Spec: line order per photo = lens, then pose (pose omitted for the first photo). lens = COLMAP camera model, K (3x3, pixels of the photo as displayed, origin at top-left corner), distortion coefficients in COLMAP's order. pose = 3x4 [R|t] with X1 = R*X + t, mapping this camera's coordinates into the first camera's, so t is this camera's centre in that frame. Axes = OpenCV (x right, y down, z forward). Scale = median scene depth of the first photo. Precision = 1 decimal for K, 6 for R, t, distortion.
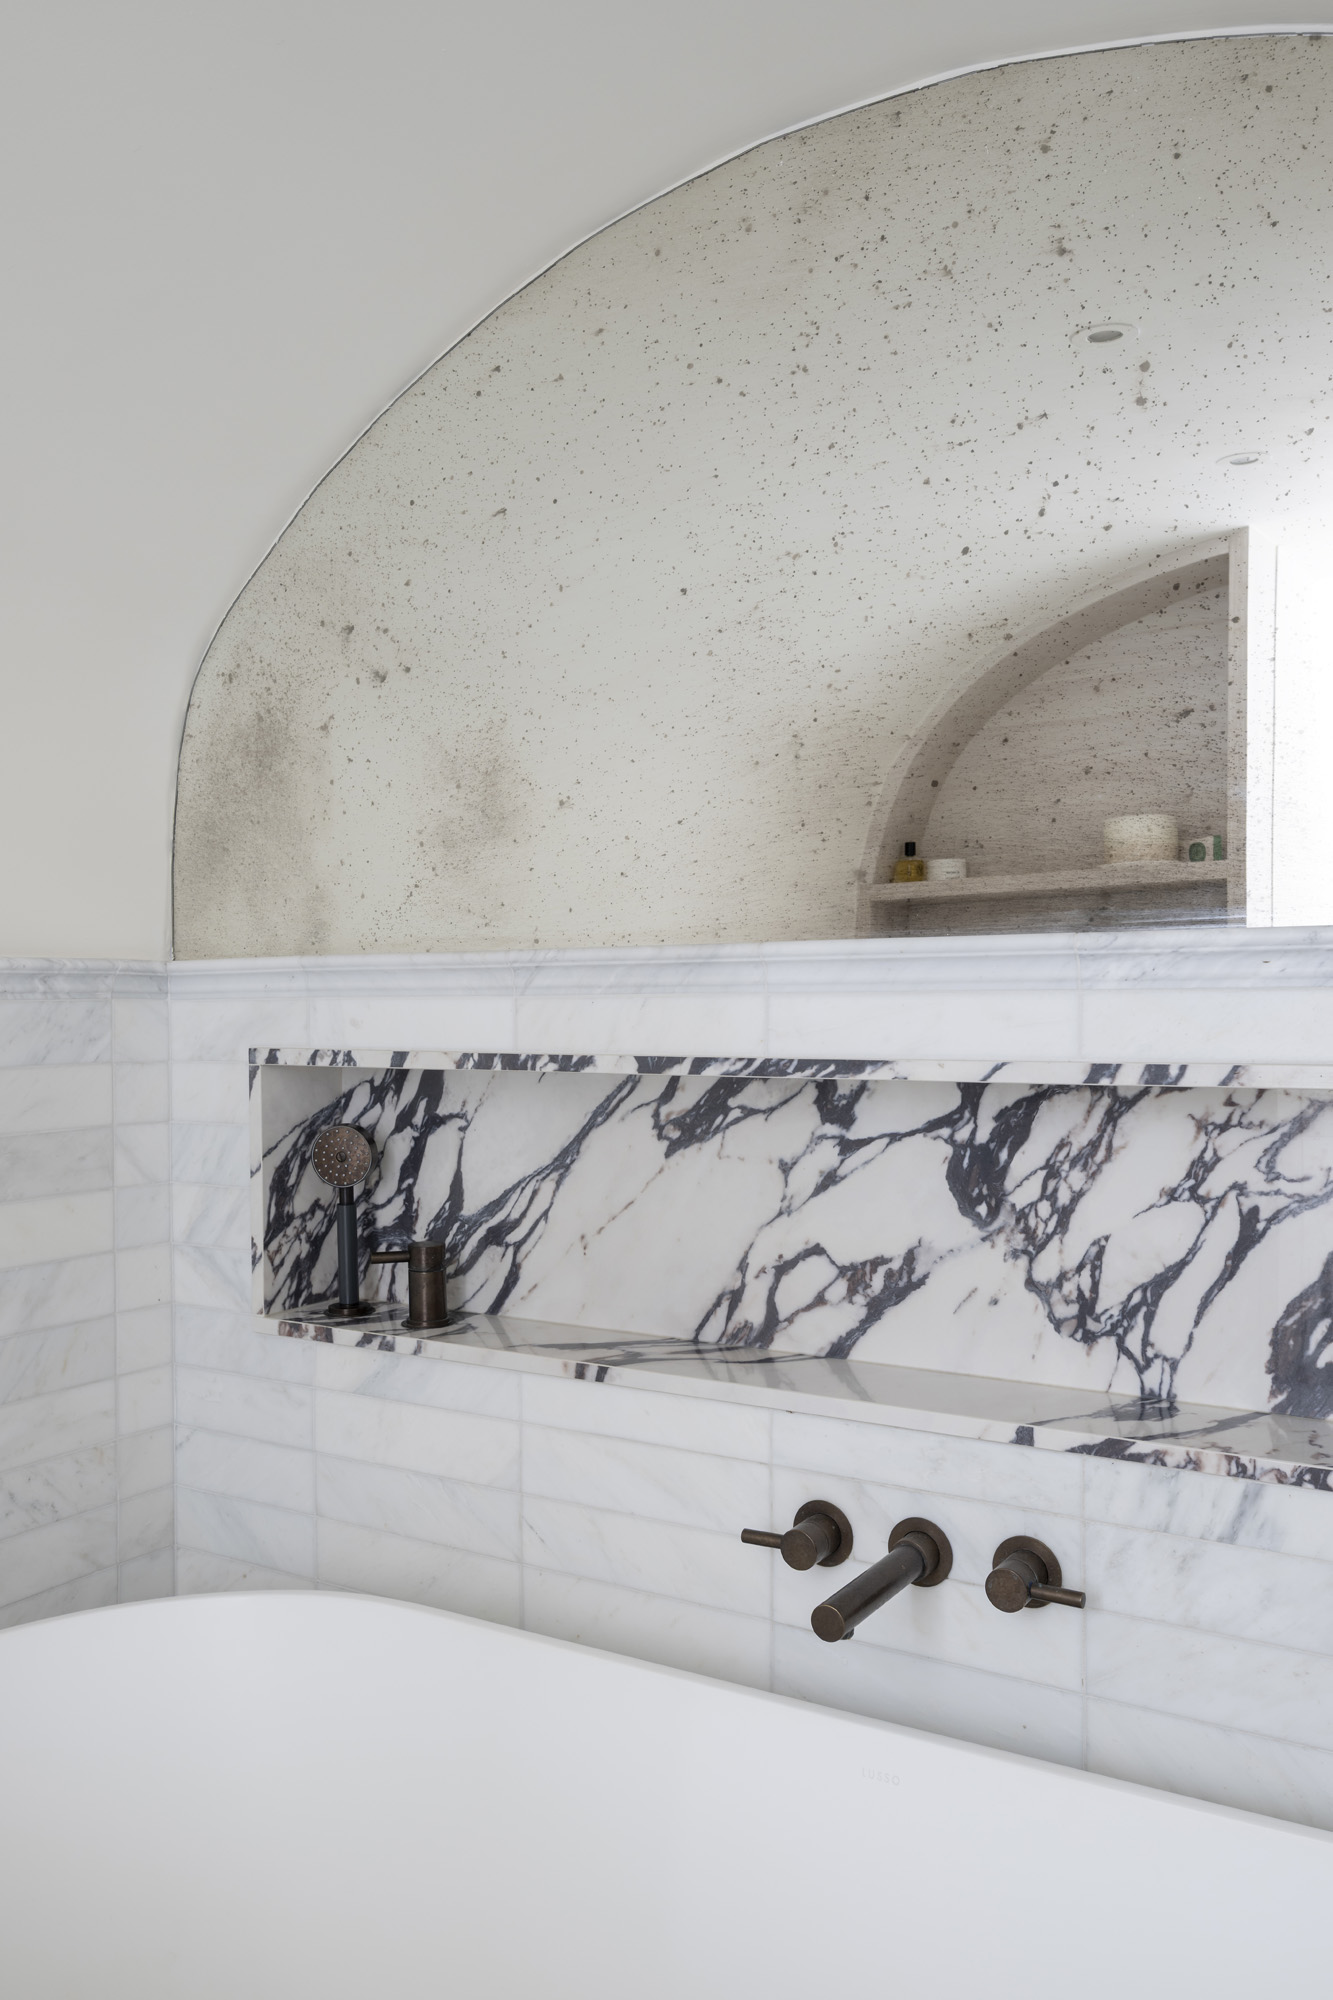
lens RADIAL K [[1575.2, 0, 671.1], [0, 1575.2, 997.5], [0, 0, 1]] dist [-0.004006, -0.000741]
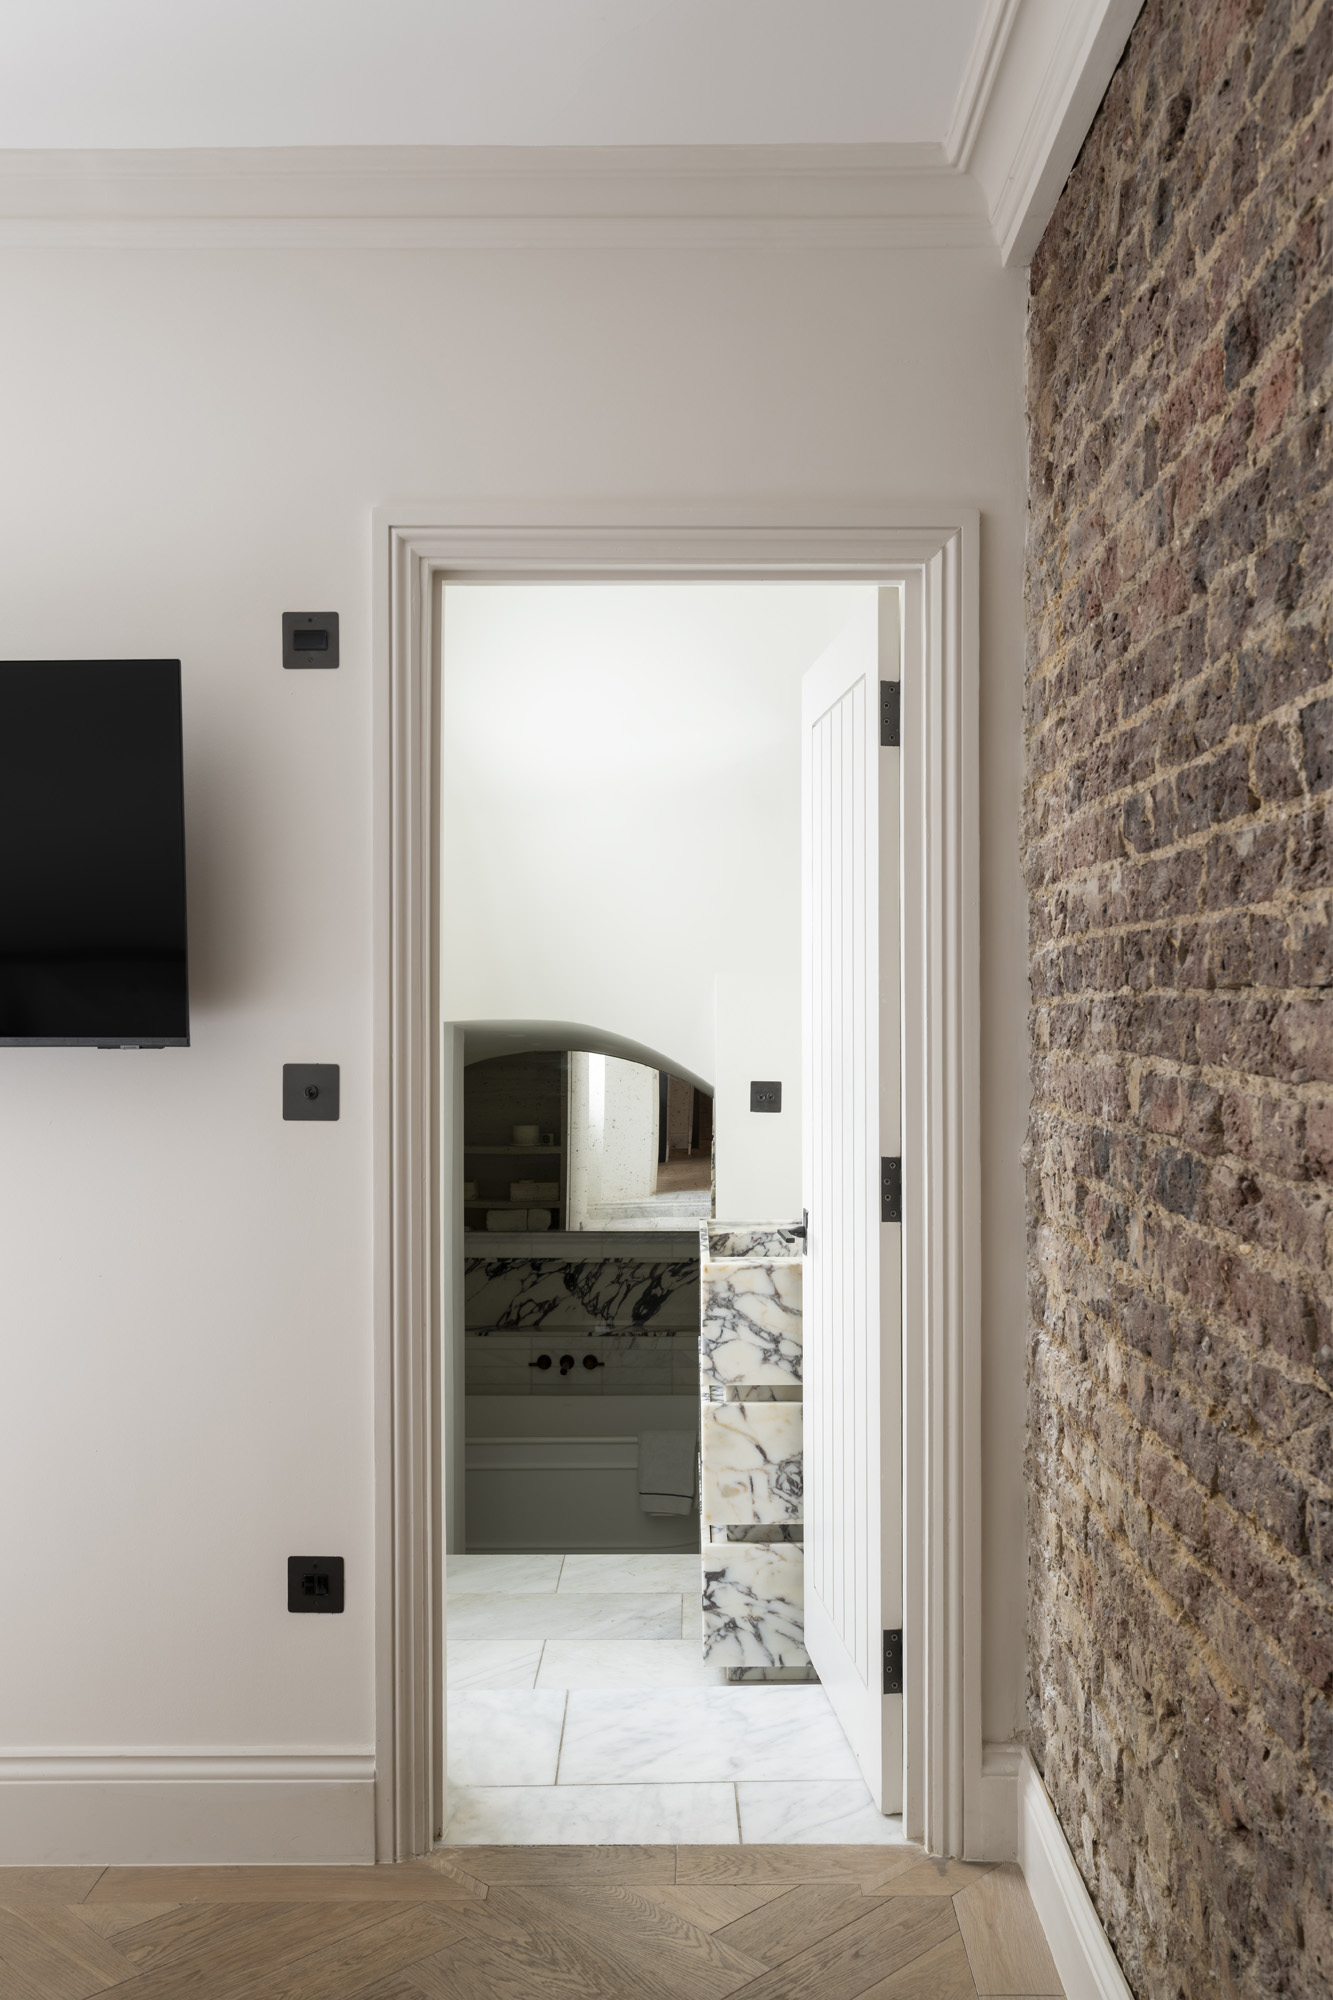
lens RADIAL K [[1720.1, 0, 667.7], [0, 1720.1, 1005.7], [0, 0, 1]] dist [-0.010829, 0.001125]
pose [[0.853440, 0.011053, 0.521074, -2.161023], [-0.004893, 0.999901, -0.013195, -0.615166], [-0.521168, 0.008712, 0.853410, -3.377053]]
